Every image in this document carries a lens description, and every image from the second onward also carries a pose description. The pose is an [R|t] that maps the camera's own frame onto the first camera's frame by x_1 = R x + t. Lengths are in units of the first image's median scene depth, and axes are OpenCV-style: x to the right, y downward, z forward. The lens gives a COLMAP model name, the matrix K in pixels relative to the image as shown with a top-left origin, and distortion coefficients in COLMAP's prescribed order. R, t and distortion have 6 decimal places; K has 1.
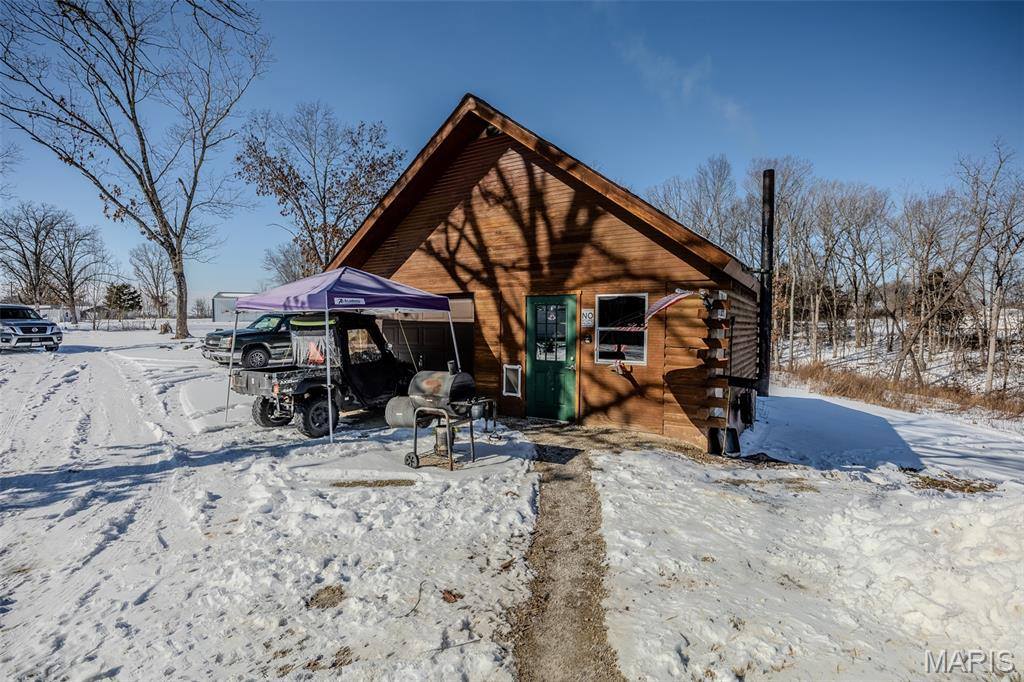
lens RADIAL K [[485.6, 0, 509.2], [0, 485.6, 338.7], [0, 0, 1]] dist [-0.014688, -0.000272]
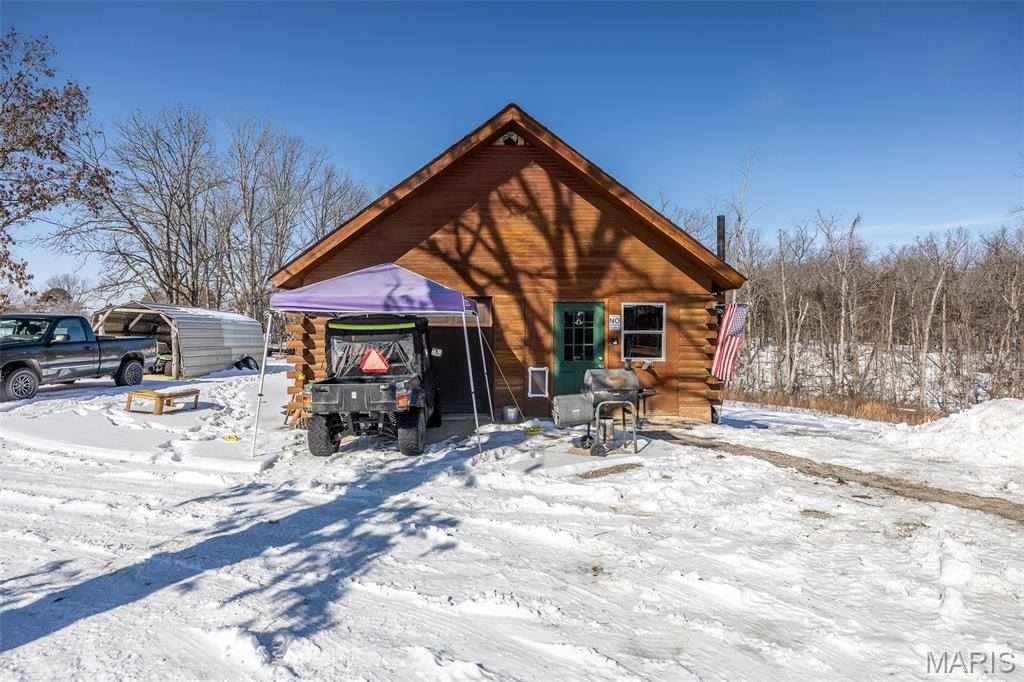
lens RADIAL K [[543.6, 0, 509.5], [0, 543.6, 337.2], [0, 0, 1]] dist [-0.003825, -0.000582]
pose [[0.827659, -0.006827, 0.561190, -0.710979], [0.020097, 0.999645, -0.017479, 0.008176], [-0.560871, 0.025745, 0.827503, 0.061141]]
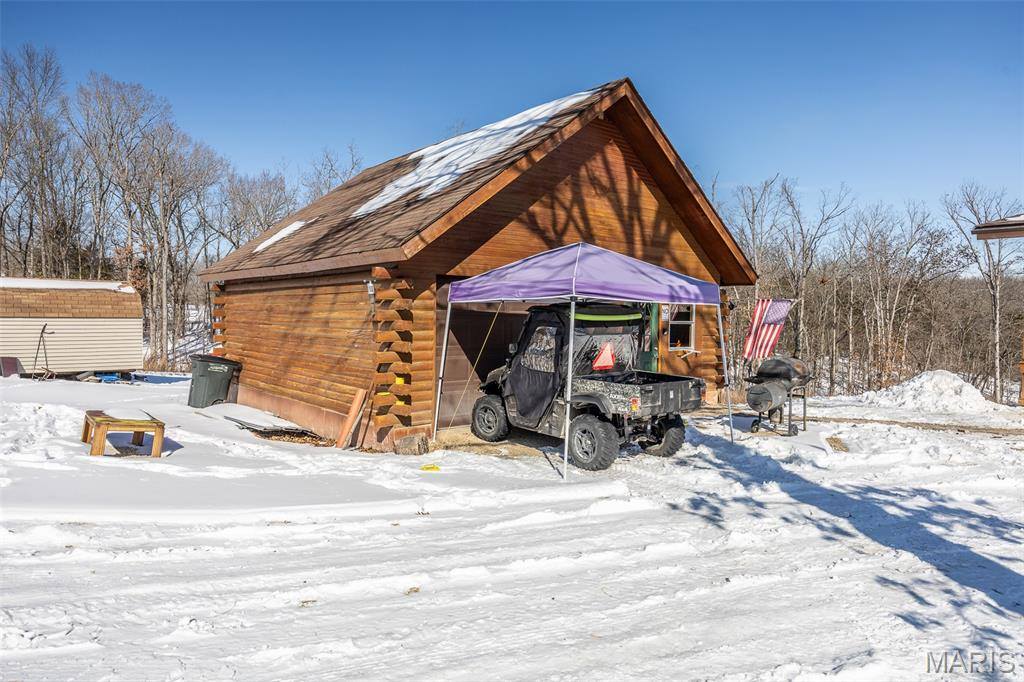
lens RADIAL K [[657.9, 0, 516.0], [0, 657.9, 336.6], [0, 0, 1]] dist [-0.003562, -0.003922]
pose [[0.308412, -0.025640, 0.950907, -1.354136], [0.015834, 0.999637, 0.021818, -0.025349], [-0.951121, 0.008328, 0.308706, 0.780119]]
